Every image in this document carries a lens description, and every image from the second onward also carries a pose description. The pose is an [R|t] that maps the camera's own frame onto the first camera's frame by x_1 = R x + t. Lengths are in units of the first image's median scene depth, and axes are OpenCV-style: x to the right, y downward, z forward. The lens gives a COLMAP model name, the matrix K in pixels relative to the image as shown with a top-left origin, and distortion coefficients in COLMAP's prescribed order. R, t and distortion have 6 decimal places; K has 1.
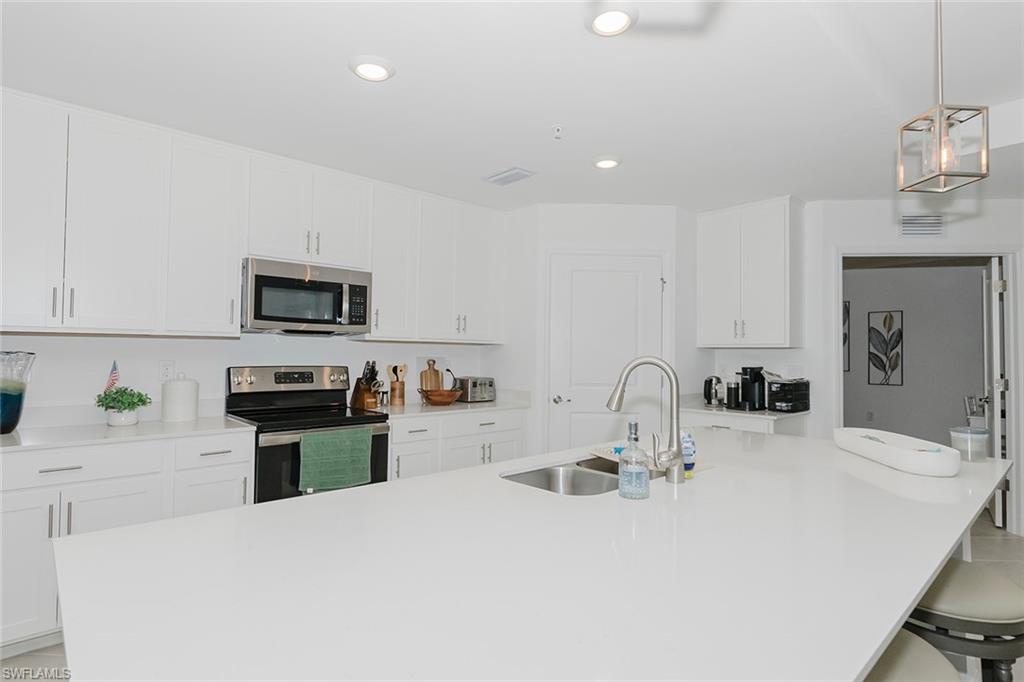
lens RADIAL K [[526.2, 0, 512.0], [0, 526.2, 341.0], [0, 0, 1]] dist [0.000561, 0.000059]
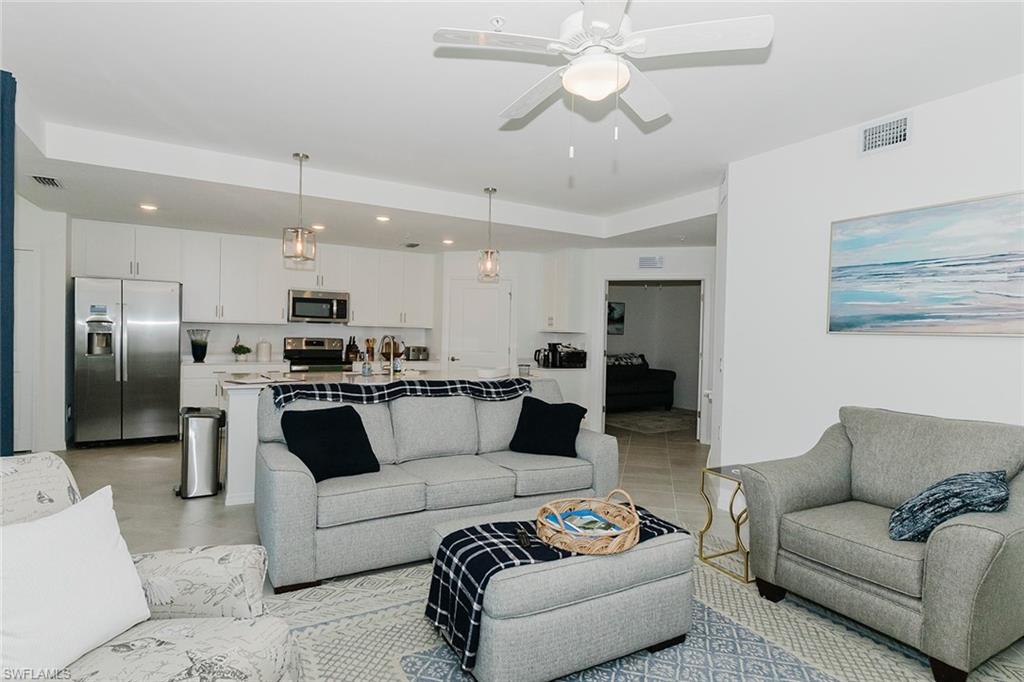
lens RADIAL K [[538.4, 0, 512.0], [0, 538.4, 341.0], [0, 0, 1]] dist [-0.000045, -0.000011]
pose [[0.977133, 0.017901, -0.211875, 0.824068], [-0.010153, 0.999241, 0.037601, -0.029193], [0.212387, -0.034590, 0.976573, -0.948898]]
